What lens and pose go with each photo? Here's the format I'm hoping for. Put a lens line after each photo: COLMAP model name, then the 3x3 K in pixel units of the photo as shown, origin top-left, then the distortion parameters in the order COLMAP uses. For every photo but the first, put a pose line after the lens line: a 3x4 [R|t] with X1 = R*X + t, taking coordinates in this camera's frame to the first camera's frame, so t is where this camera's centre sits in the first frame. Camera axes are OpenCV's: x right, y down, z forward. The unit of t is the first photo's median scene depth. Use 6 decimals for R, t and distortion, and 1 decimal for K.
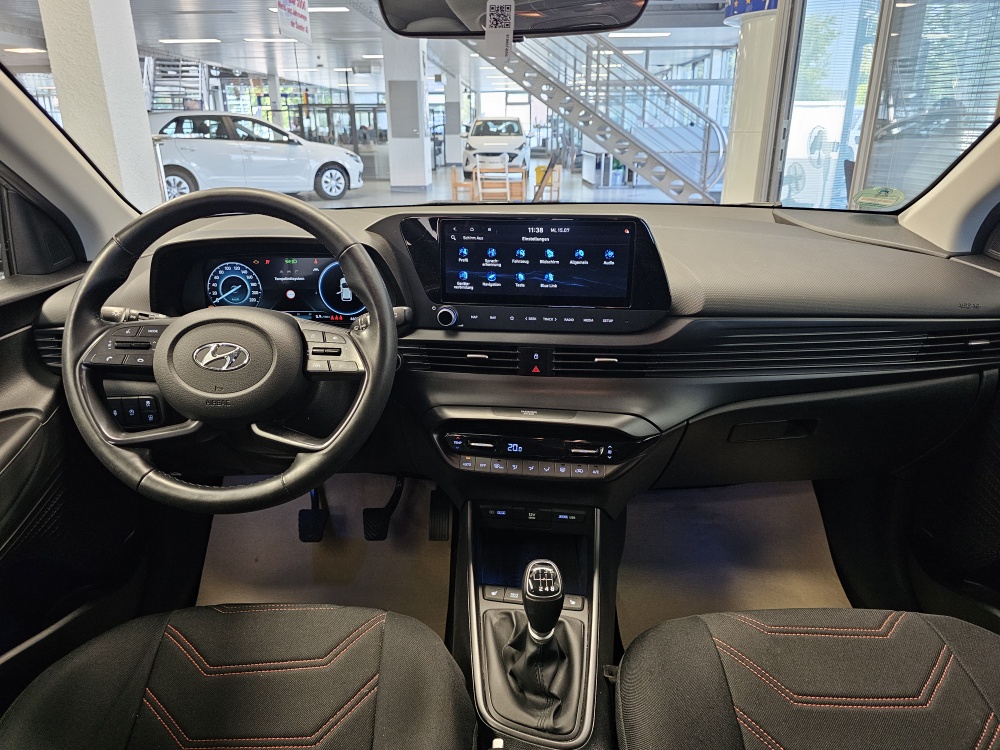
lens RADIAL K [[682.3, 0, 498.3], [0, 682.3, 363.5], [0, 0, 1]] dist [0.060425, -0.066852]
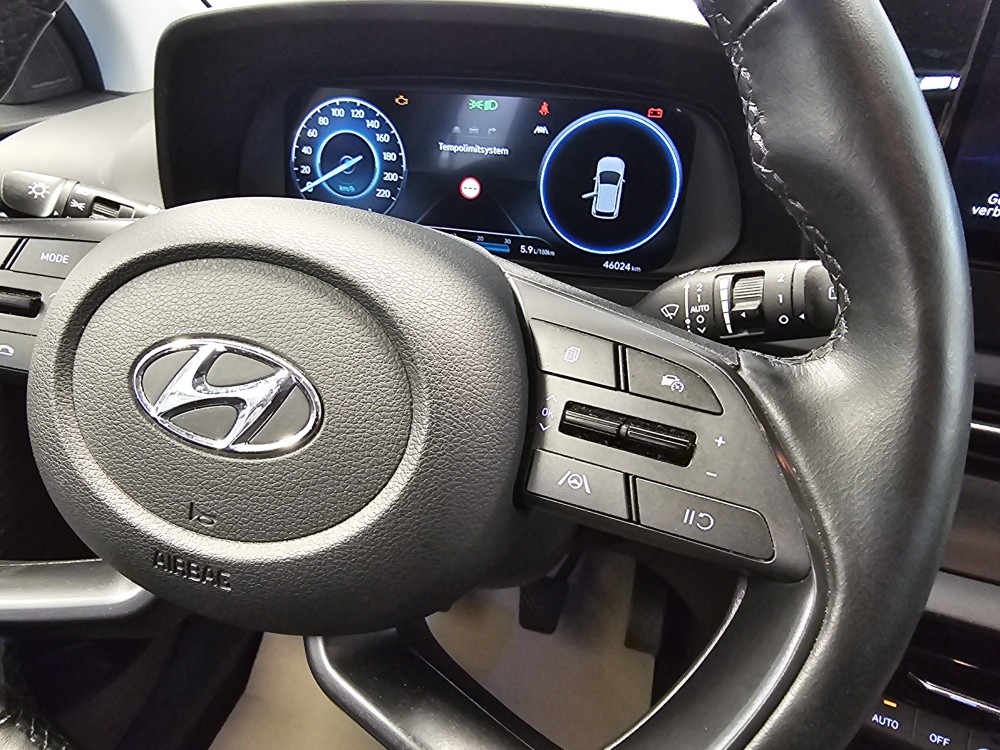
lens RADIAL K [[691.6, 0, 439.6], [0, 691.6, 374.6], [0, 0, 1]] dist [-0.006000, -0.003871]
pose [[0.954288, 0.162022, -0.251164, -0.147184], [-0.127483, 0.980697, 0.148264, -0.037253], [0.270338, -0.109467, 0.956522, 0.435574]]
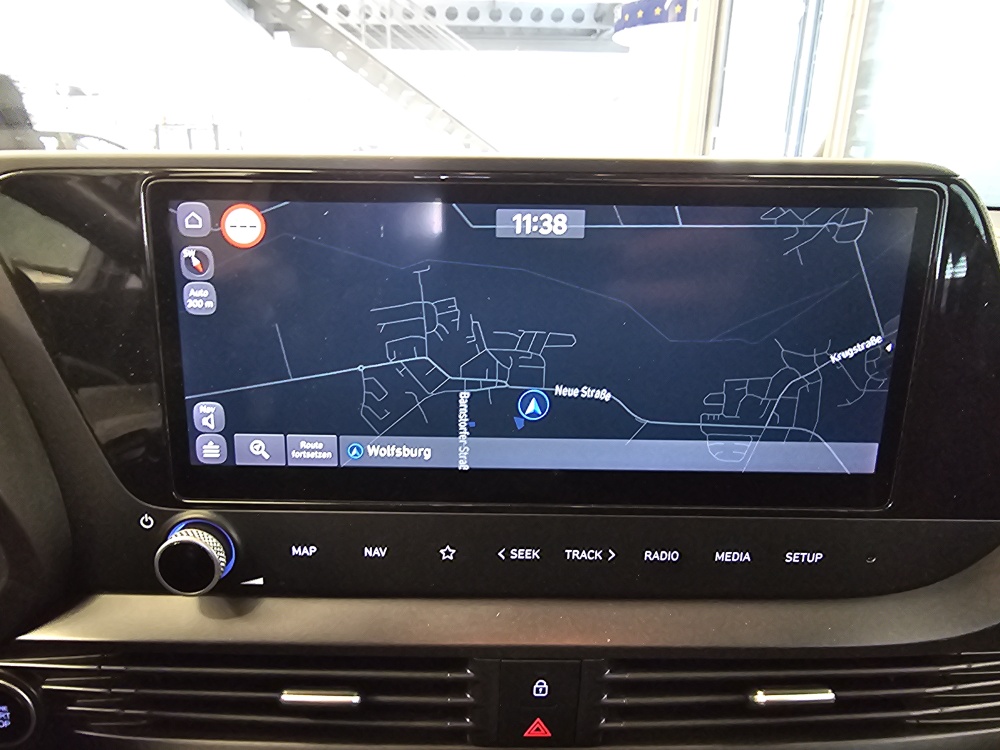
lens RADIAL K [[651.7, 0, 451.9], [0, 651.7, 385.6], [0, 0, 1]] dist [0.002498, -0.000140]
pose [[0.992304, -0.023963, 0.121486, -0.005643], [0.026838, 0.999396, -0.022082, -0.088967], [-0.120883, 0.025172, 0.992348, 0.523199]]
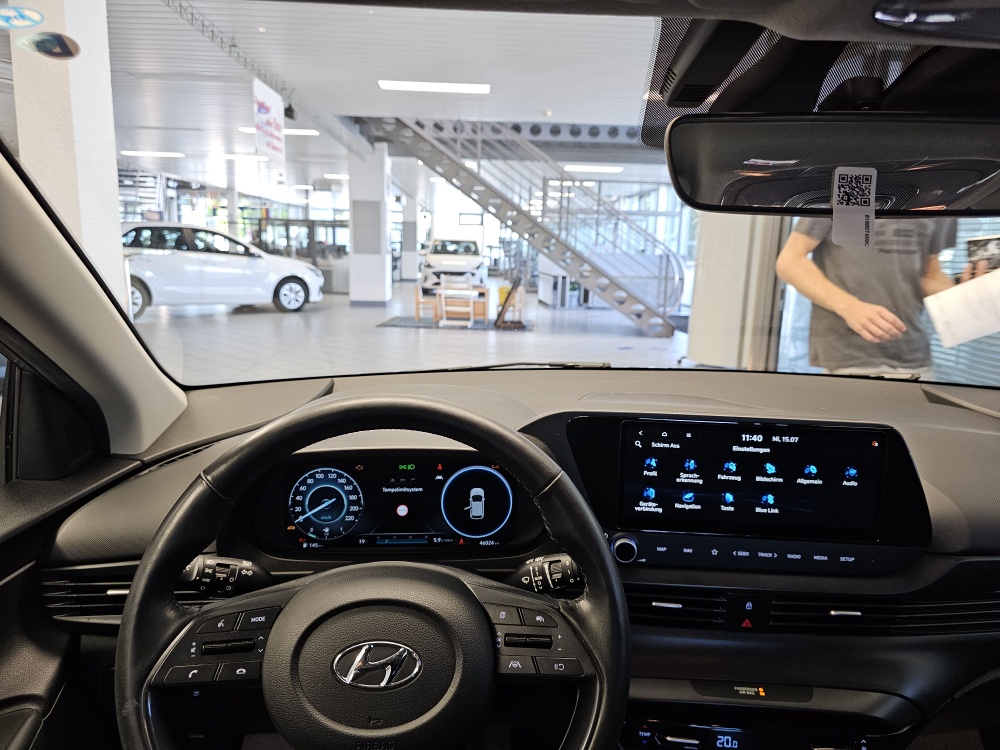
lens RADIAL K [[679.1, 0, 500.0], [0, 679.1, 375.0], [0, 0, 1]] dist [0.068066, -0.091783]
pose [[0.996330, 0.019503, 0.083340, -0.194633], [-0.007421, 0.989710, -0.142894, -0.104563], [-0.085269, 0.141751, 0.986223, 0.183897]]
